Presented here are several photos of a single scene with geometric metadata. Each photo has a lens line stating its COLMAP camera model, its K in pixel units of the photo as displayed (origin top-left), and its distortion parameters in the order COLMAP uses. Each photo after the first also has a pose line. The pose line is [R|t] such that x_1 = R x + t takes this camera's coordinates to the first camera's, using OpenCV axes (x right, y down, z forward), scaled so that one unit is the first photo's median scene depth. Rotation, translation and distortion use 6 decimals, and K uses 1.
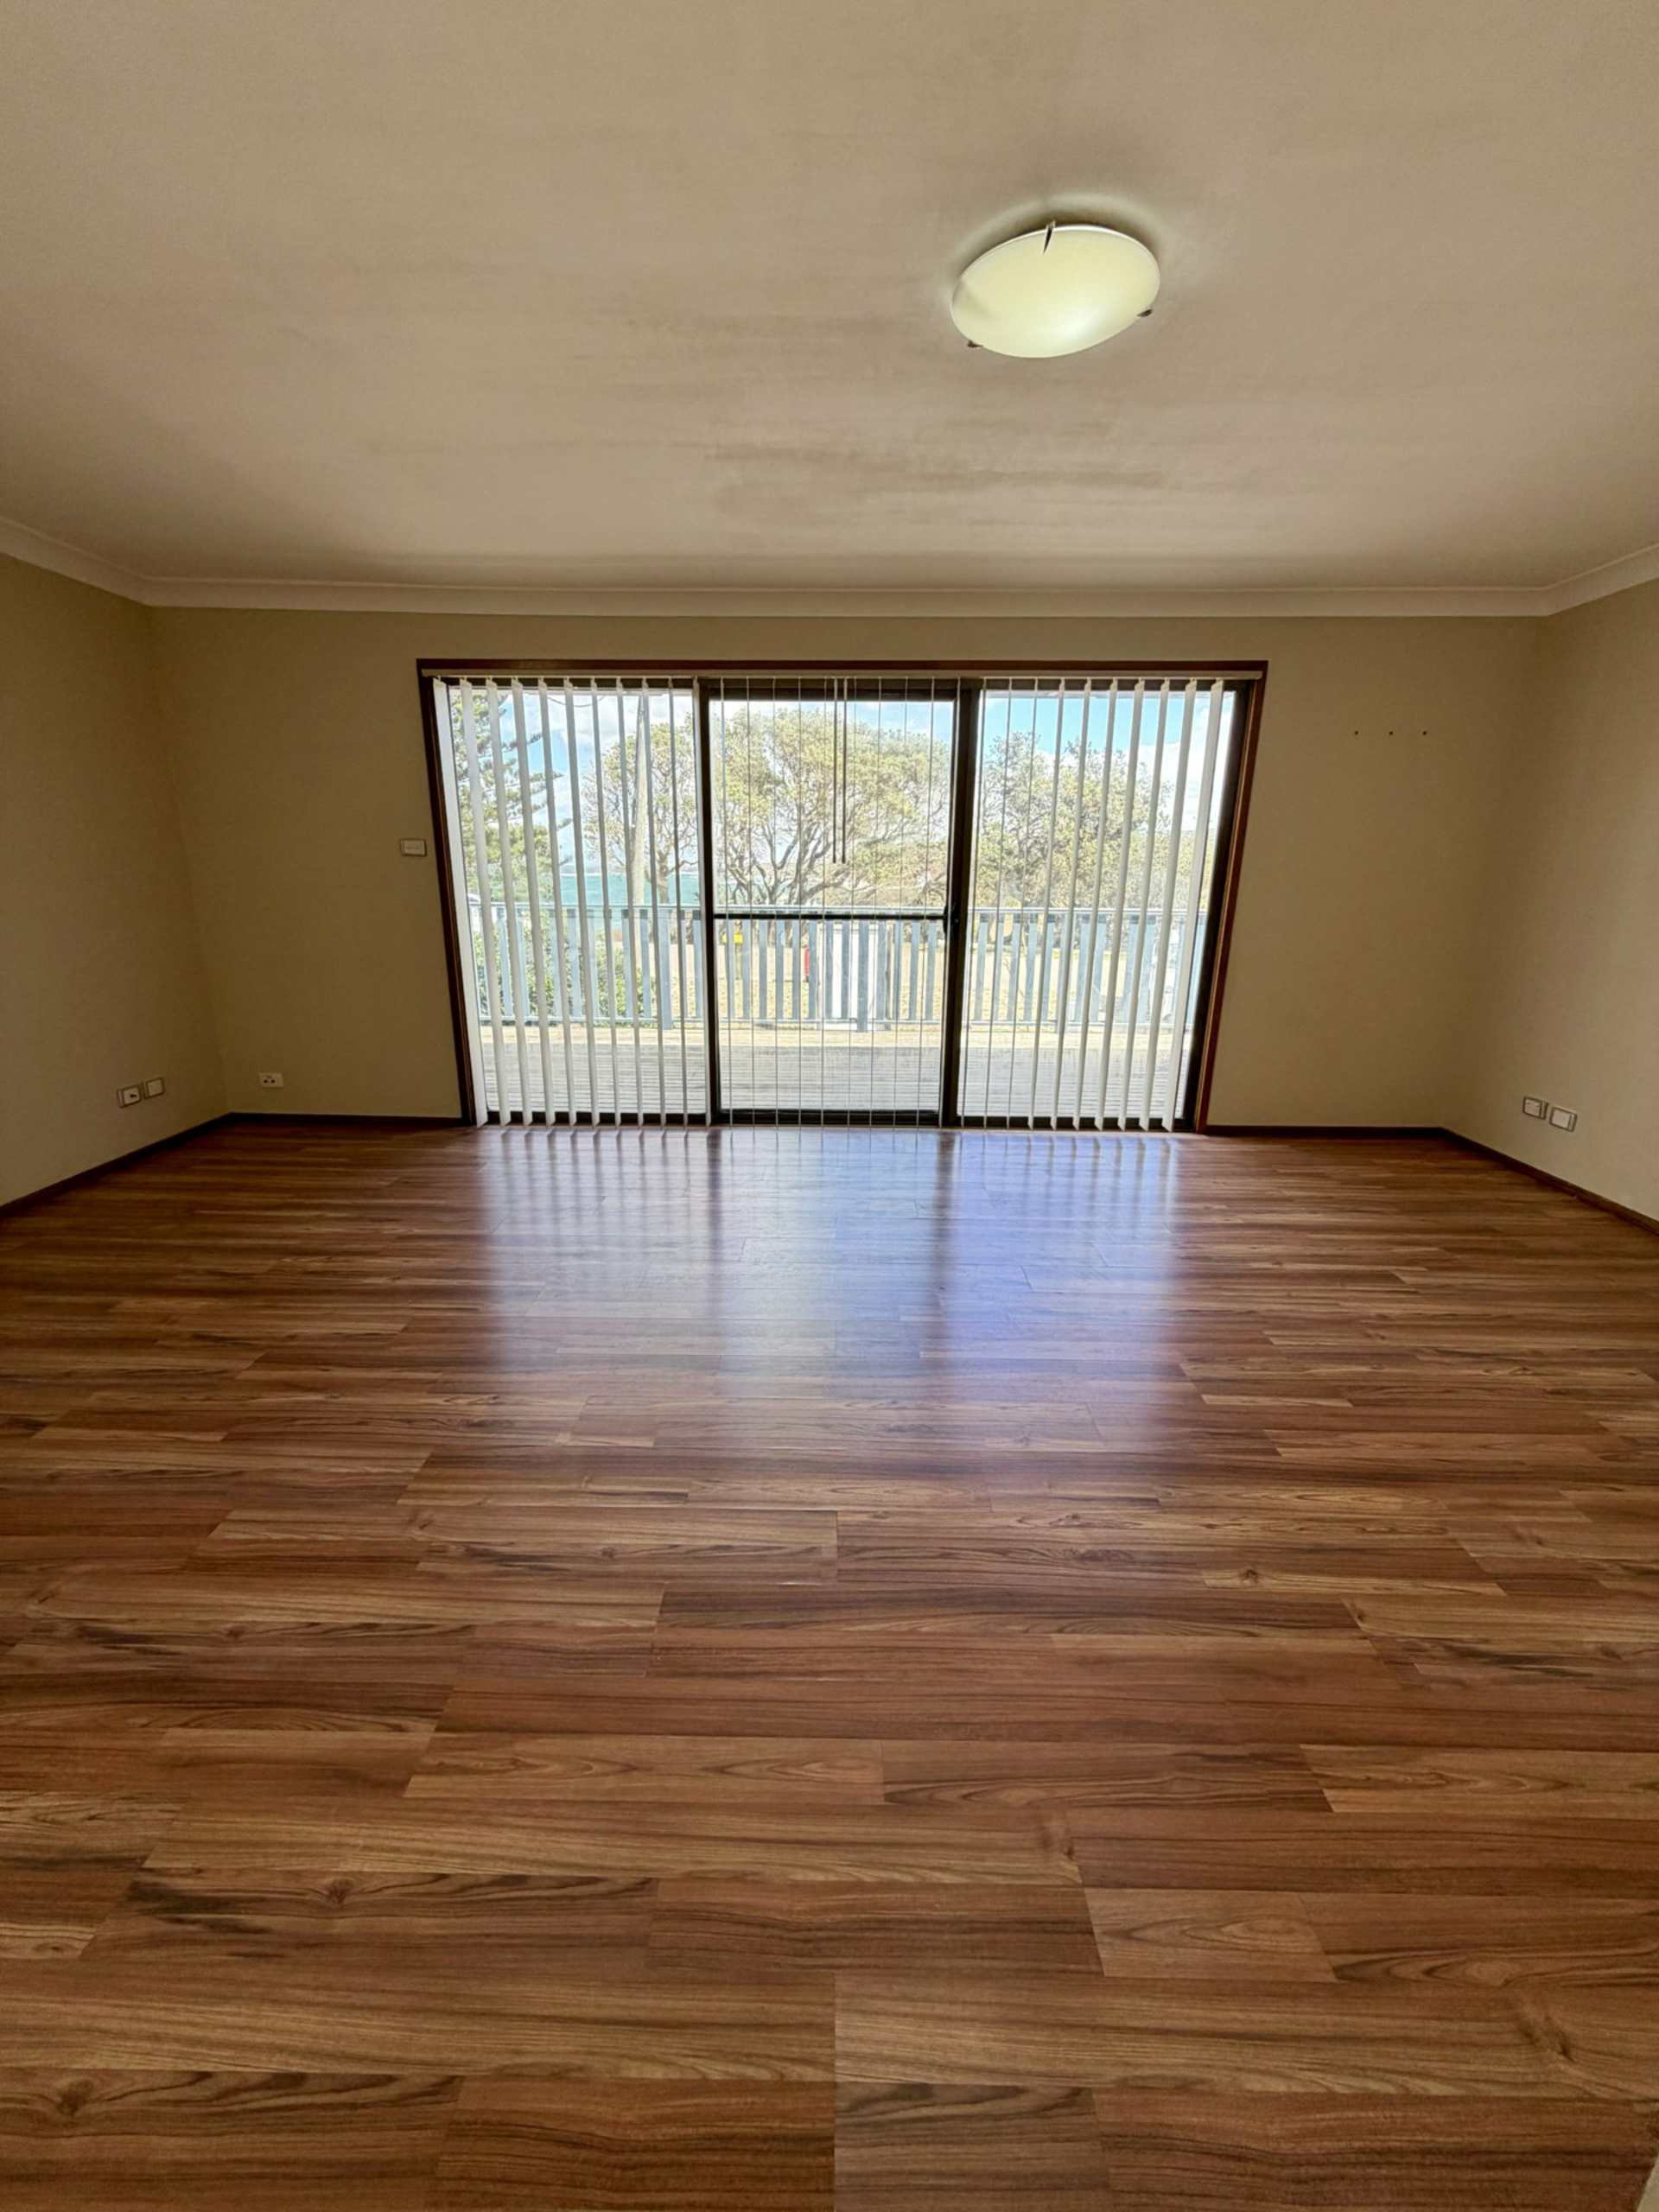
lens RADIAL K [[880.4, 0, 828.0], [0, 880.4, 1099.1], [0, 0, 1]] dist [-0.001259, 0.000500]
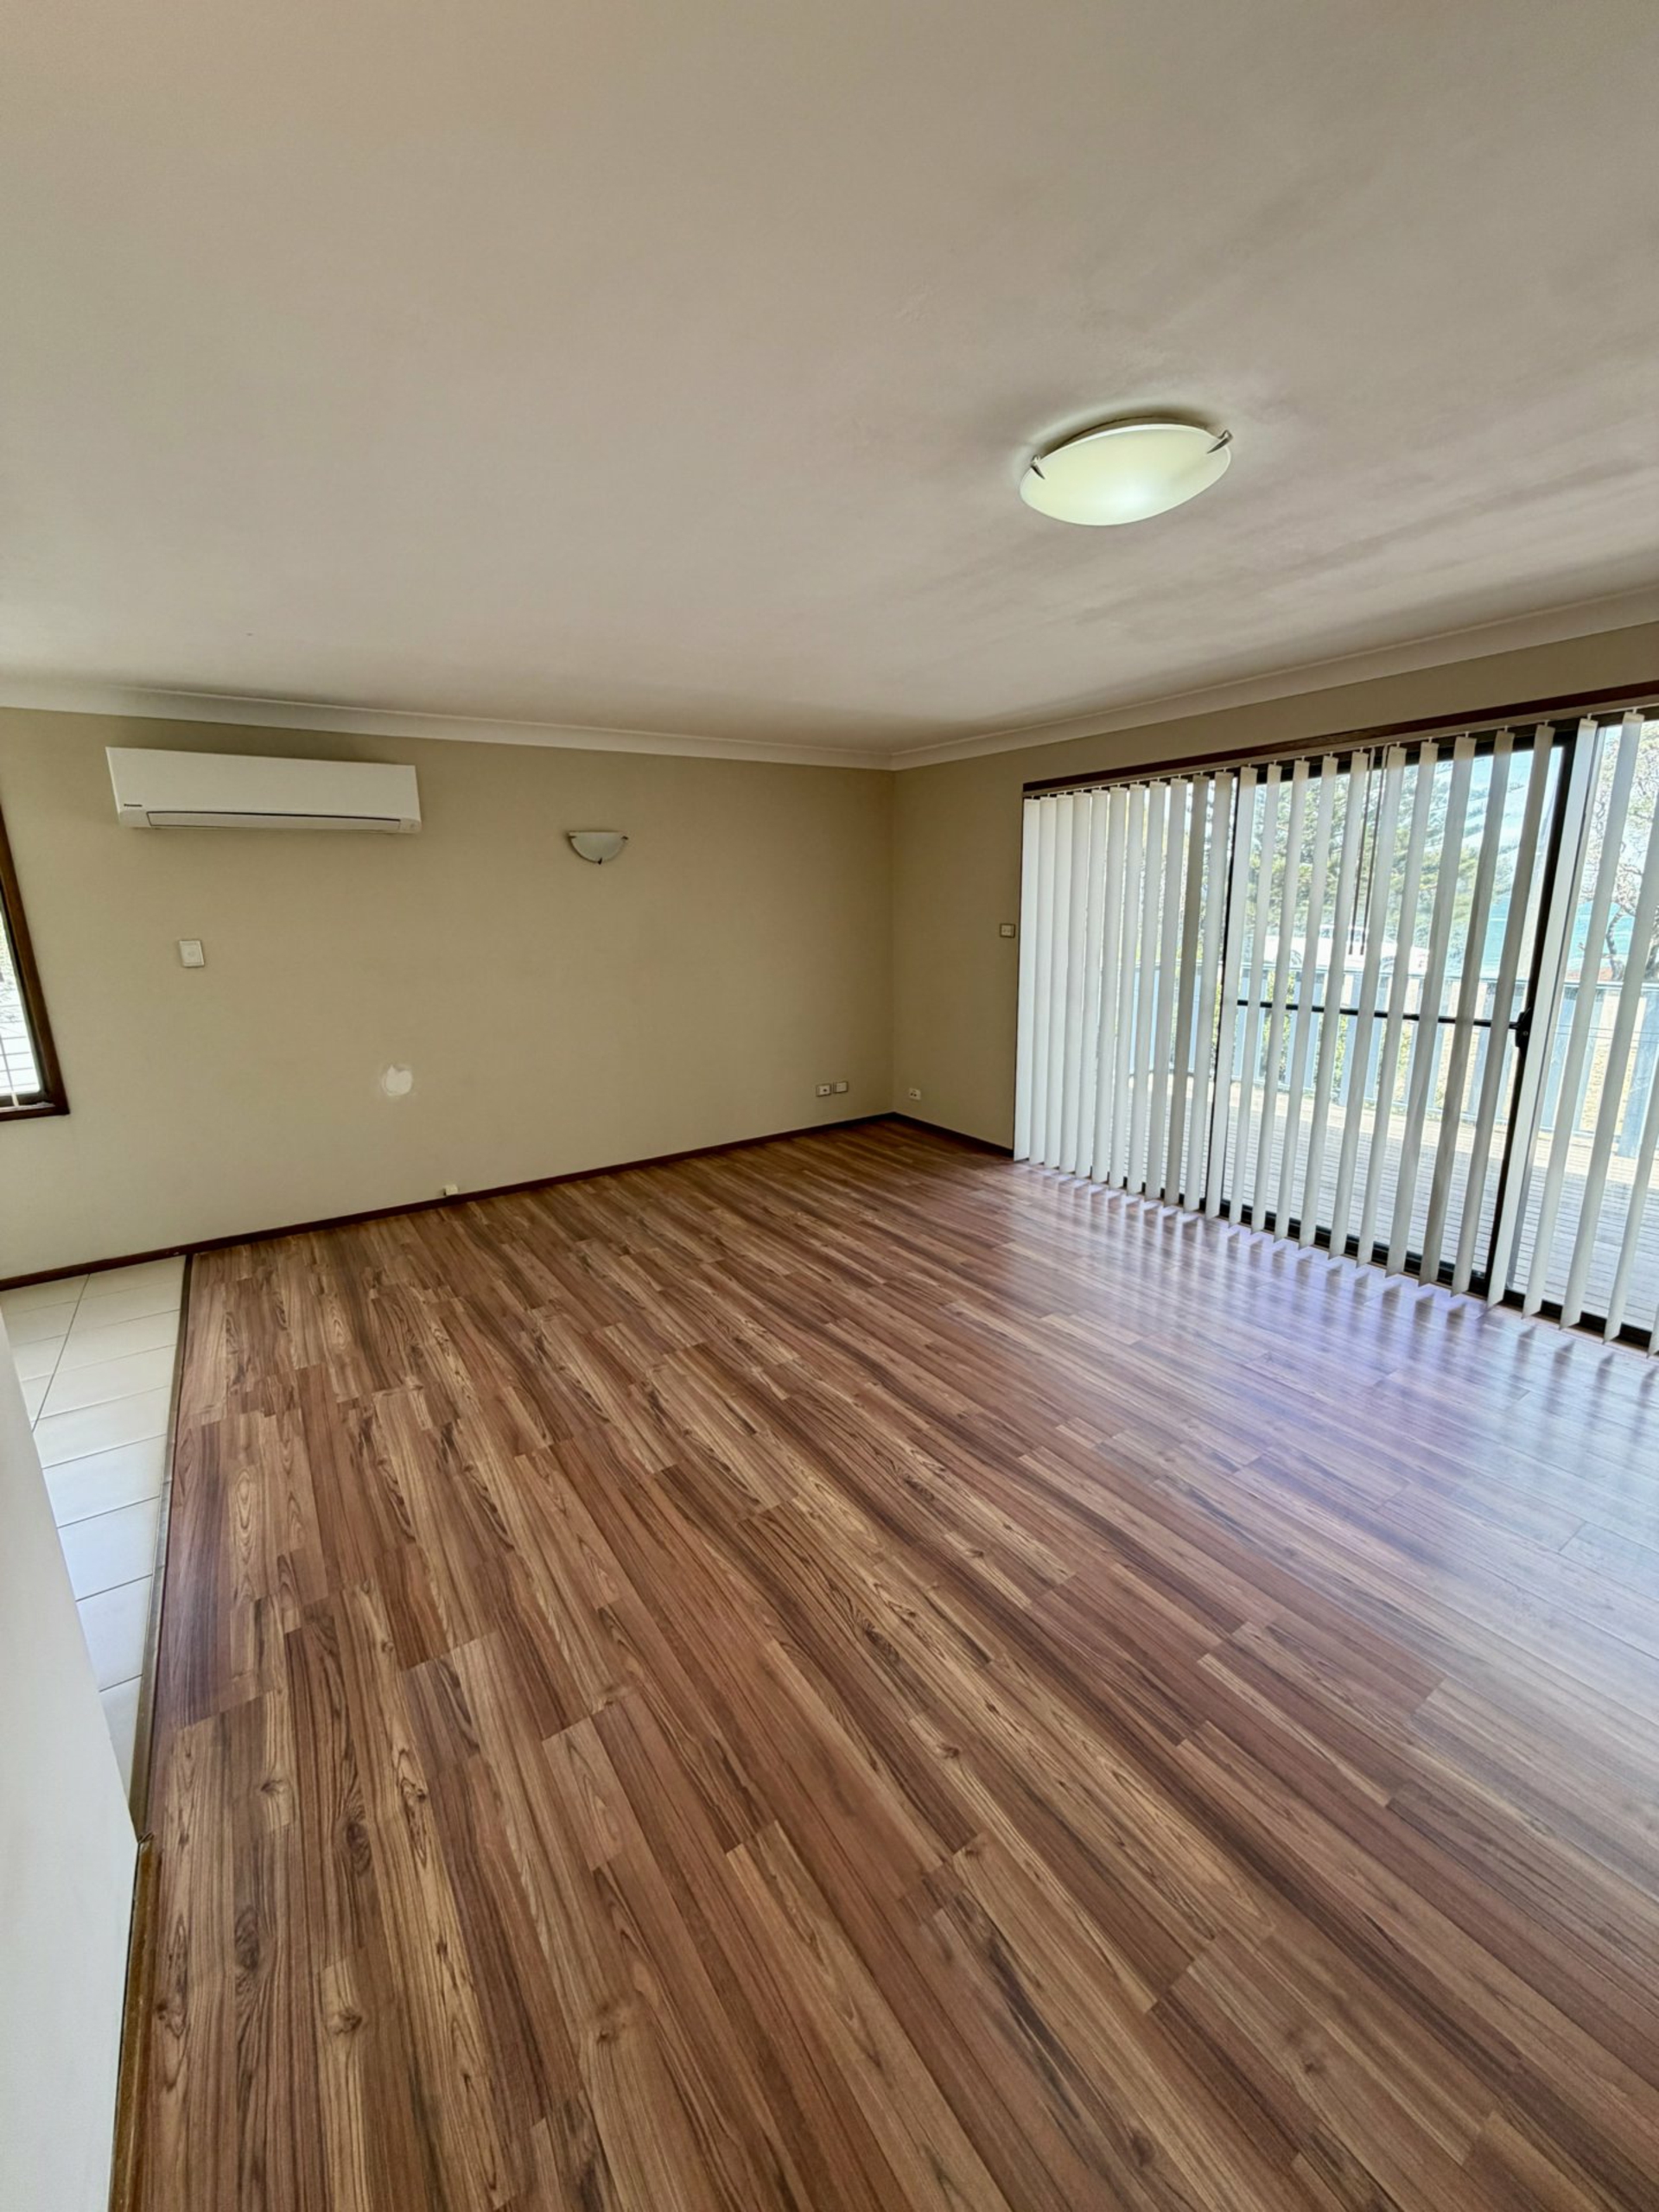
lens RADIAL K [[880.4, 0, 828.0], [0, 880.4, 1099.1], [0, 0, 1]] dist [-0.001259, 0.000500]
pose [[0.566587, 0.165431, -0.807225, 1.021454], [-0.187077, 0.979883, 0.069508, -0.212765], [0.802485, 0.111631, 0.586137, 0.210202]]
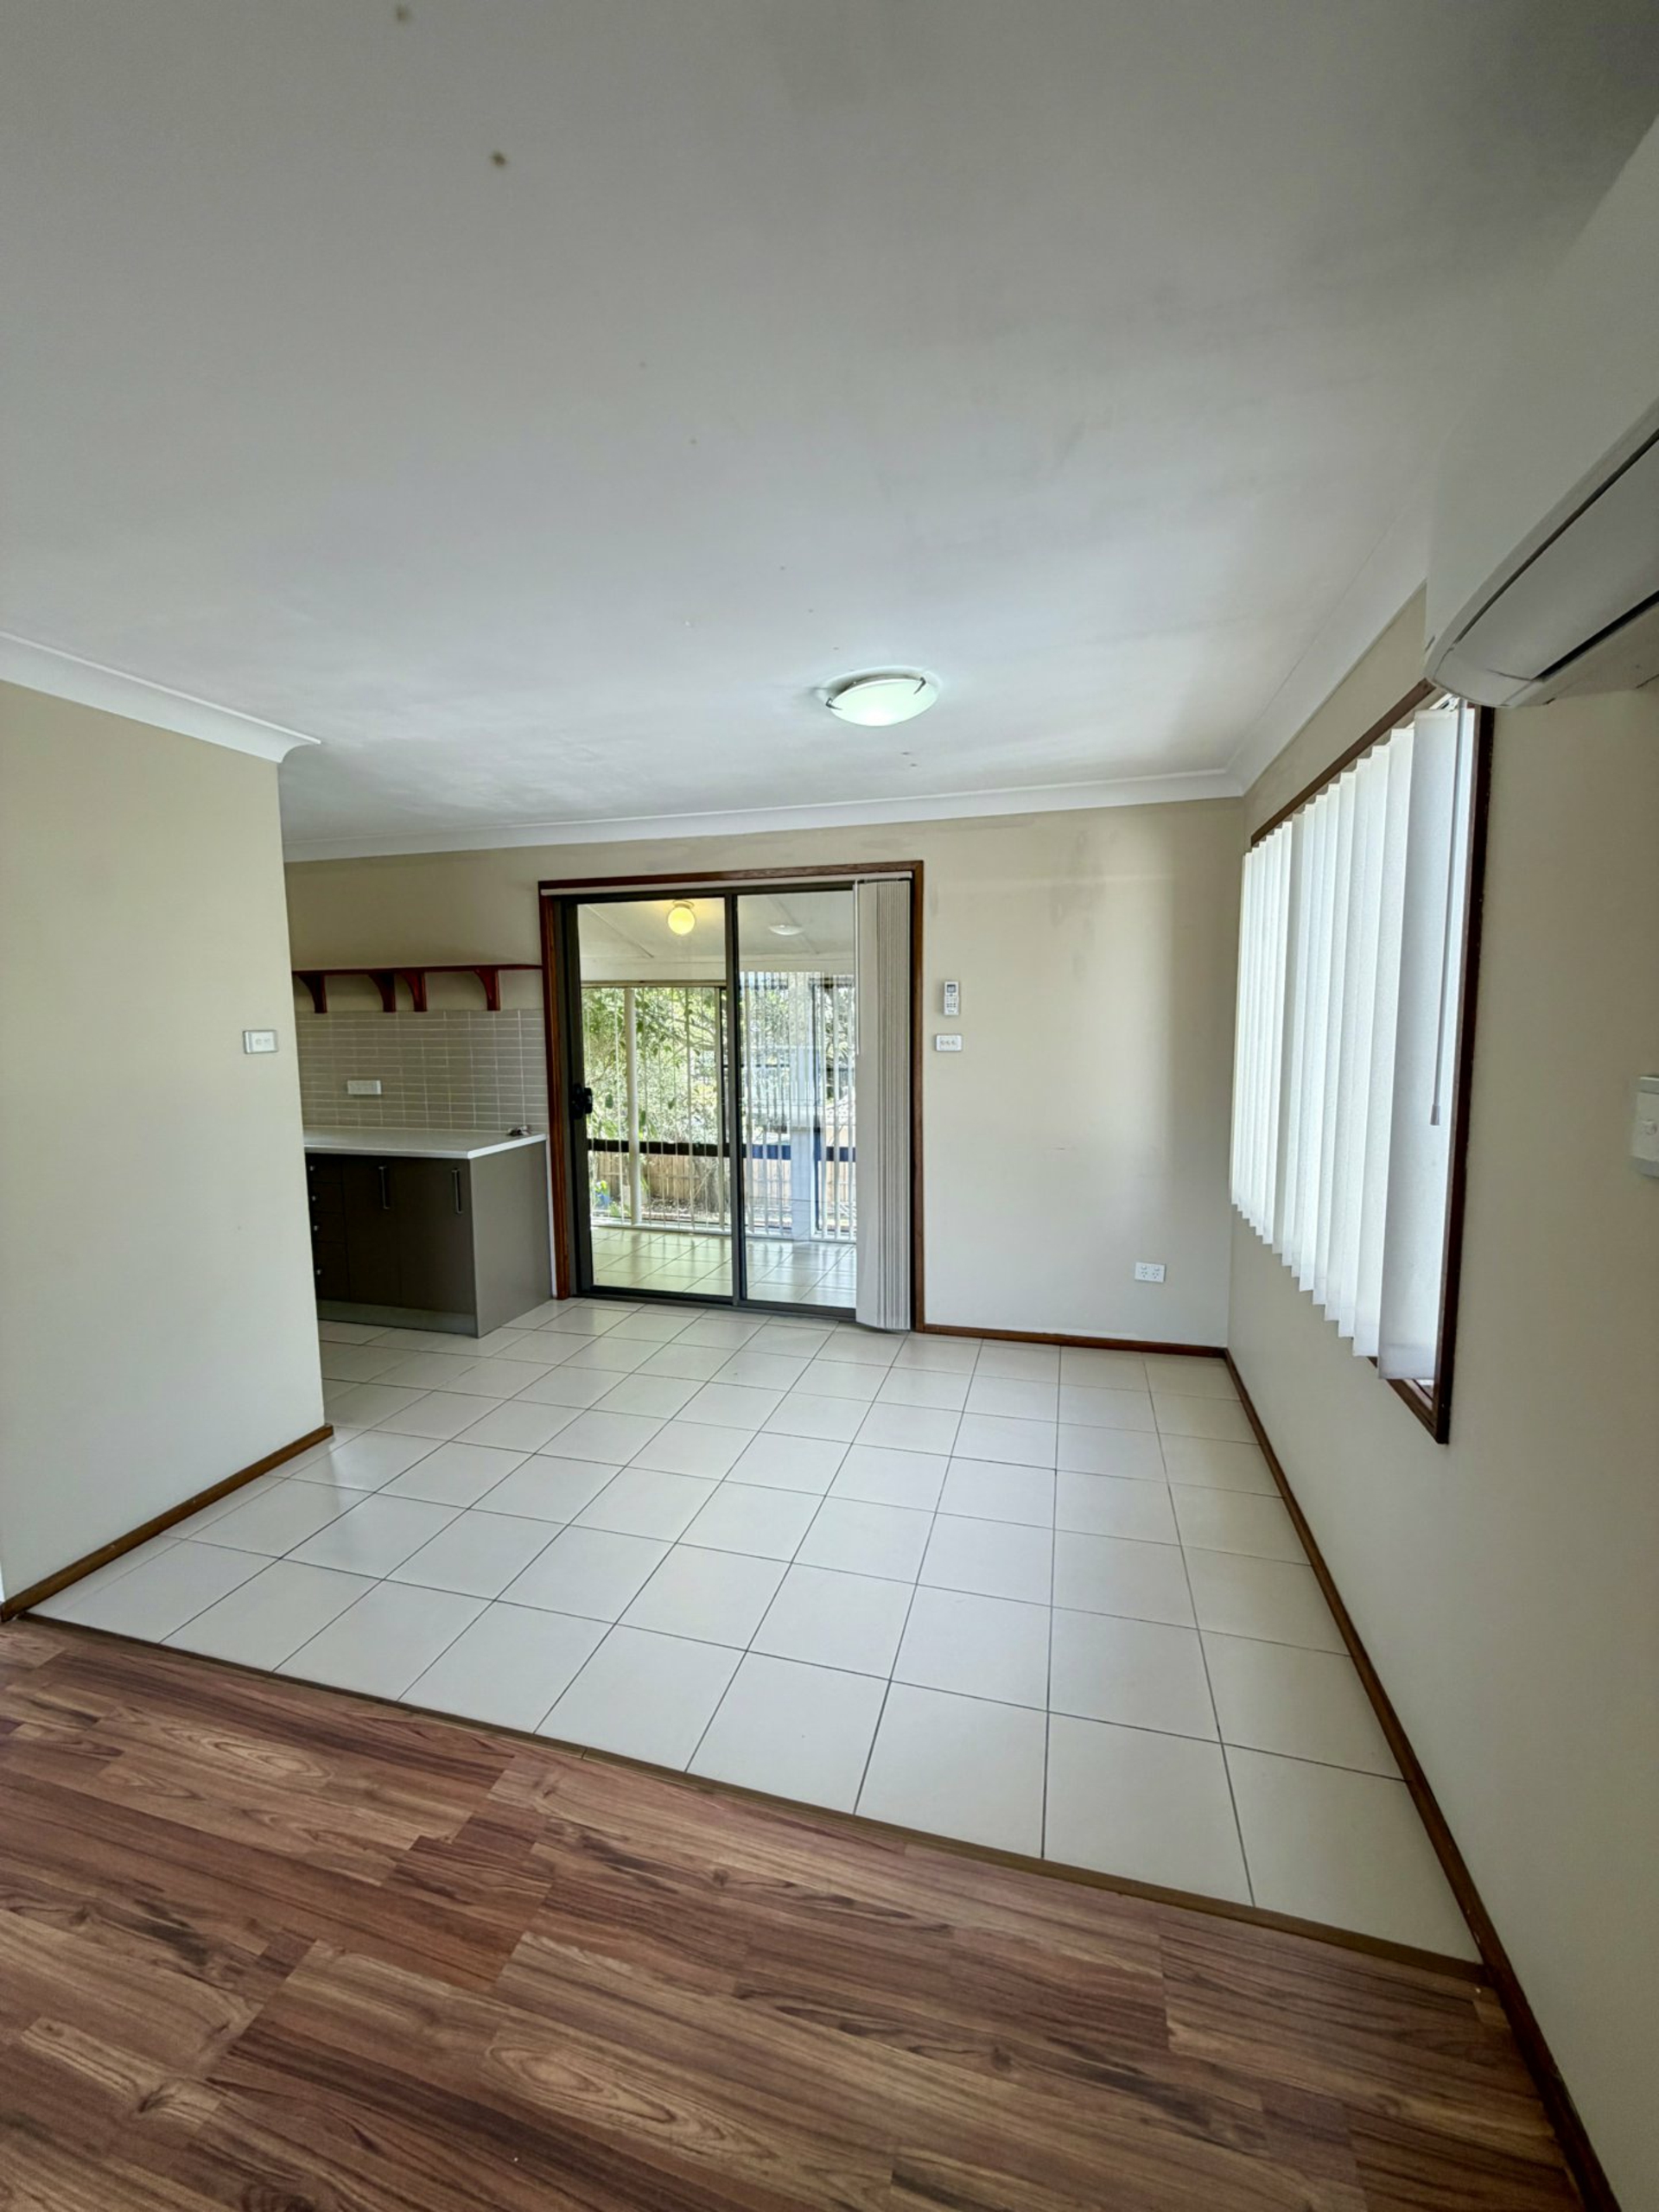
lens RADIAL K [[880.4, 0, 828.0], [0, 880.4, 1099.1], [0, 0, 1]] dist [-0.001259, 0.000500]
pose [[-0.965994, -0.025565, 0.257297, -1.357383], [0.068068, 0.934856, 0.348441, -0.381208], [-0.249444, 0.354106, -0.901325, 0.841104]]
